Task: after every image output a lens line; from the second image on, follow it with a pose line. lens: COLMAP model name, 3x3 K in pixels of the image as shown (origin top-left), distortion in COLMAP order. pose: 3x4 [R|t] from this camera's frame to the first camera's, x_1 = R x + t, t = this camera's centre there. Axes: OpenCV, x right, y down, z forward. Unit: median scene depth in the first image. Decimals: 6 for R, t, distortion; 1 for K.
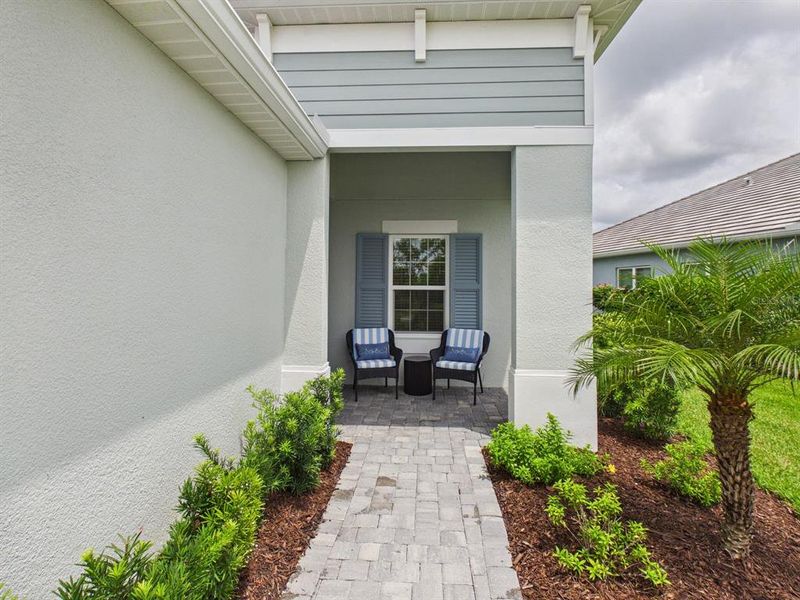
lens RADIAL K [[400.7, 0, 402.7], [0, 400.7, 271.6], [0, 0, 1]] dist [-0.000131, 0.001589]
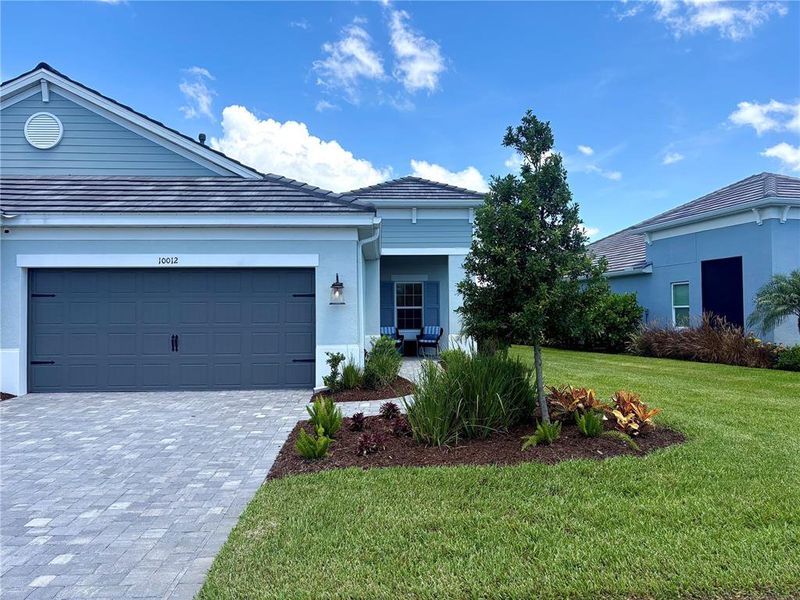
lens RADIAL K [[564.1, 0, 395.1], [0, 564.1, 300.0], [0, 0, 1]] dist [0.019157, -0.007189]
pose [[0.996263, -0.011708, 0.085578, -0.297678], [0.010913, 0.999893, 0.009754, -0.028967], [-0.085683, -0.008784, 0.996284, -1.993482]]
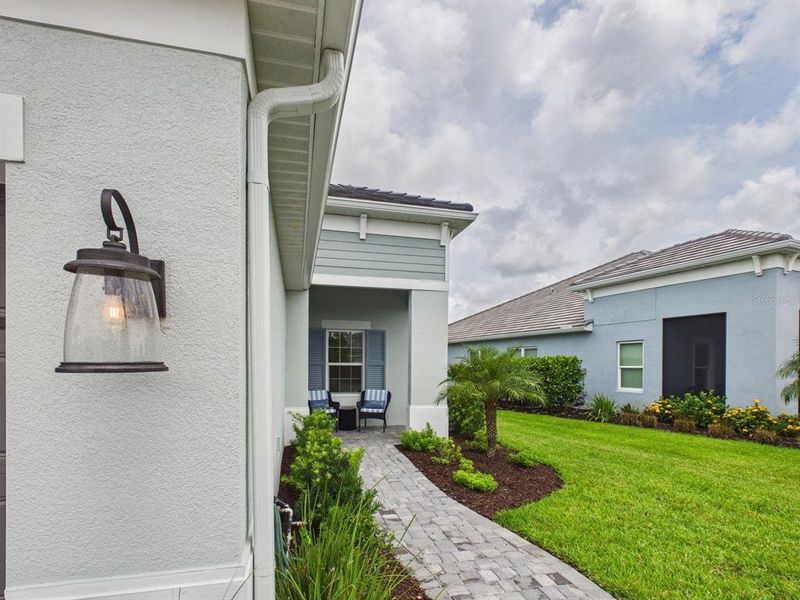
lens RADIAL K [[400.7, 0, 392.4], [0, 400.7, 362.4], [0, 0, 1]] dist [-0.000131, 0.001589]
pose [[0.958105, 0.002846, 0.286402, -0.245780], [-0.011303, 0.999547, 0.027878, -0.012130], [-0.286193, -0.029947, 0.957704, -0.568488]]
